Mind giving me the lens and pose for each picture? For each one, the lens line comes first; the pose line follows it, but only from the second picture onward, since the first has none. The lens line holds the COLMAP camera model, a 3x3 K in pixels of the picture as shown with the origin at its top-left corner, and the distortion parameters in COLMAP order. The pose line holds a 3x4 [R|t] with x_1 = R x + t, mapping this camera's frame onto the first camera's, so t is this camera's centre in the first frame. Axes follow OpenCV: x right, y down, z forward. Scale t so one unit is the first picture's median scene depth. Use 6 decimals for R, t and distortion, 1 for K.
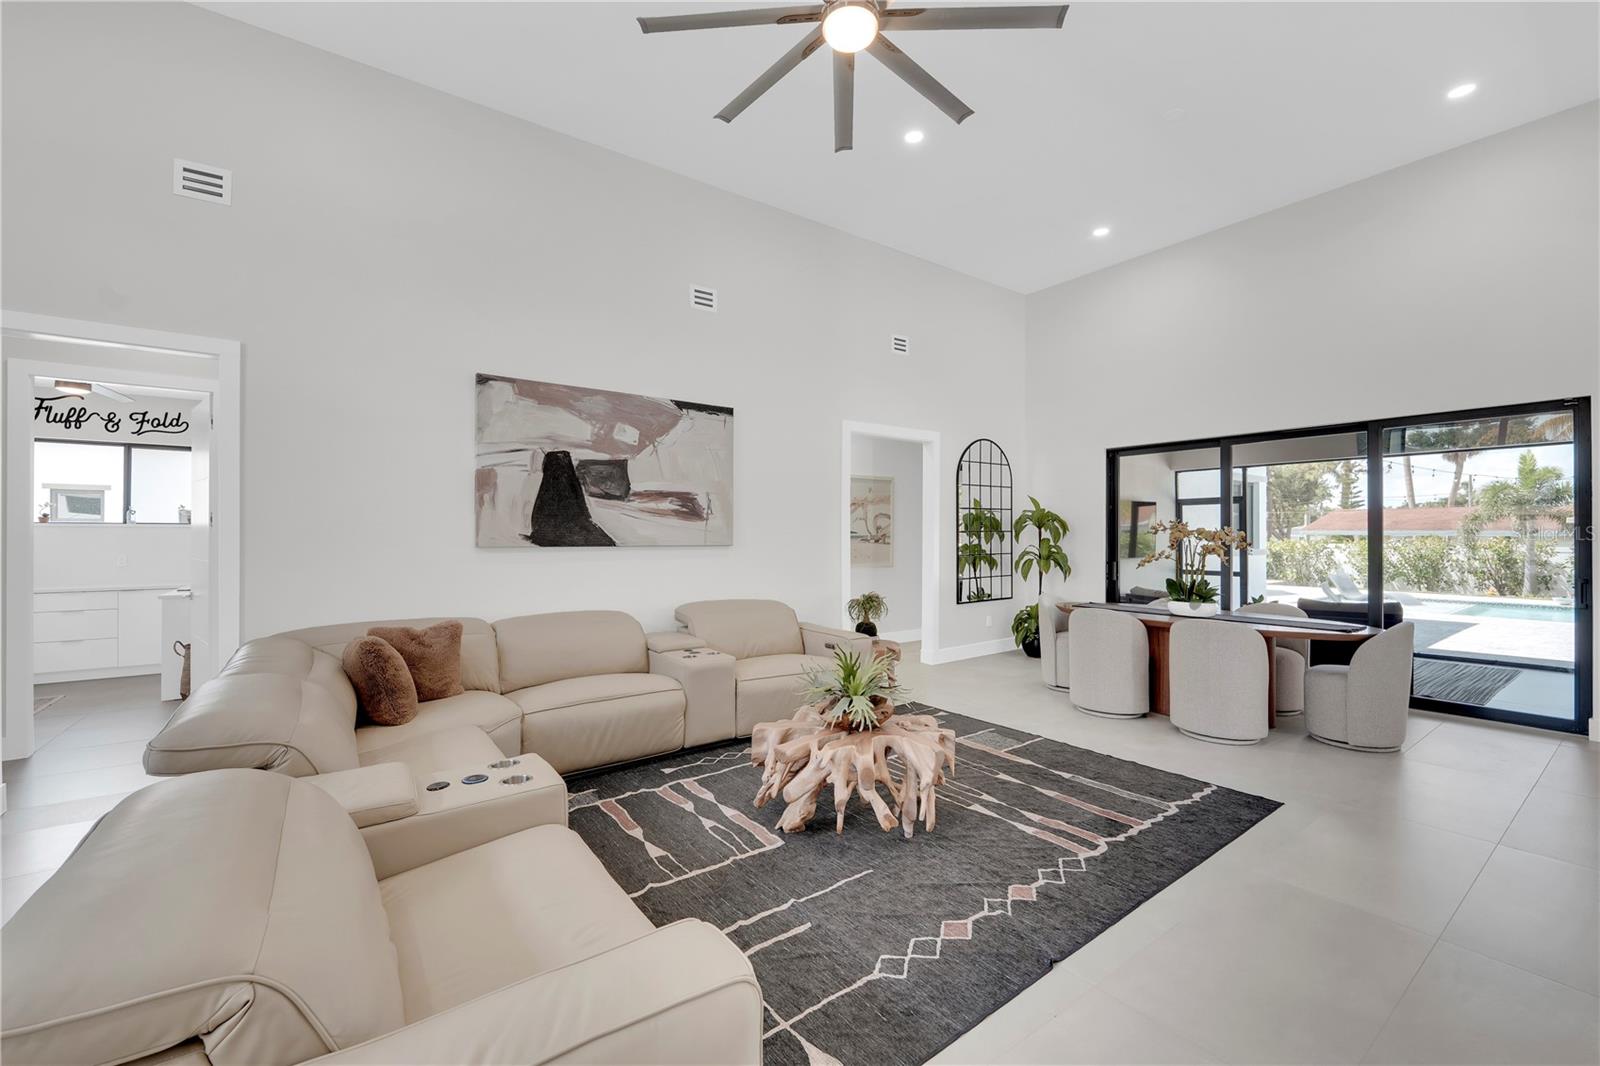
lens RADIAL K [[650.9, 0, 808.9], [0, 650.9, 531.6], [0, 0, 1]] dist [-0.005437, -0.002390]
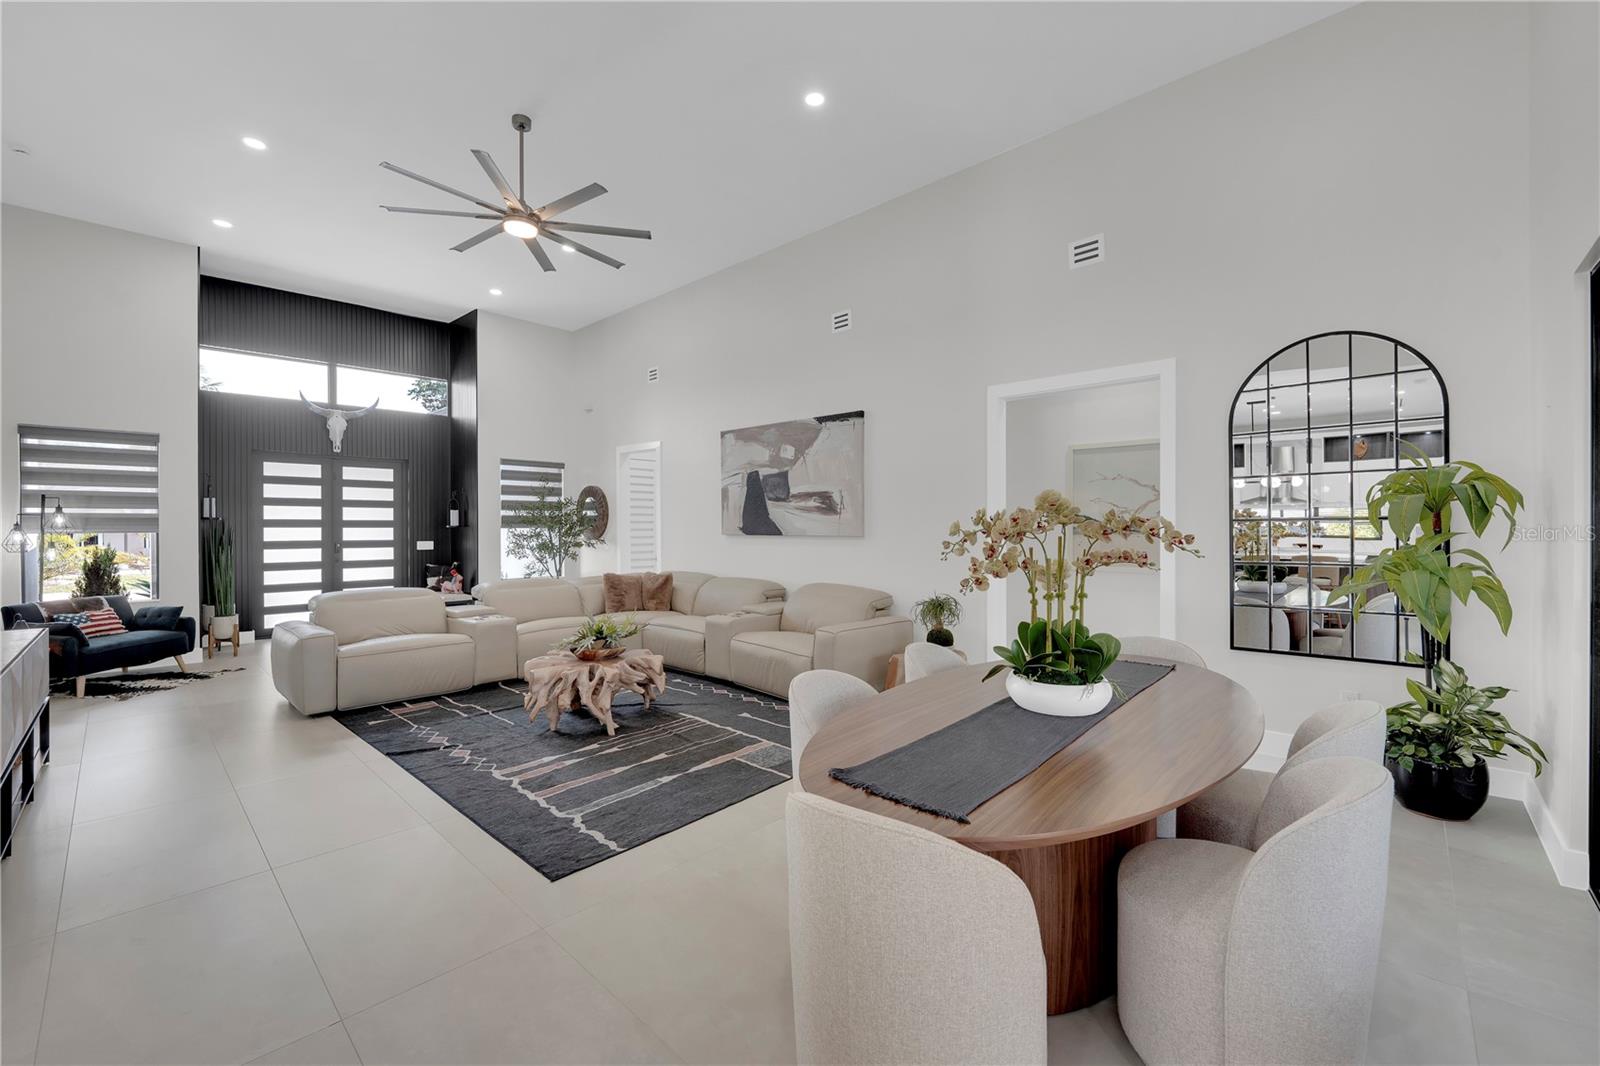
lens RADIAL K [[650.9, 0, 800.5], [0, 650.9, 530.7], [0, 0, 1]] dist [-0.005437, -0.002390]
pose [[0.185925, 0.005835, -0.982547, 0.810508], [0.007677, 0.999943, 0.007391, 0.002136], [0.982534, -0.008917, 0.185870, 0.604924]]
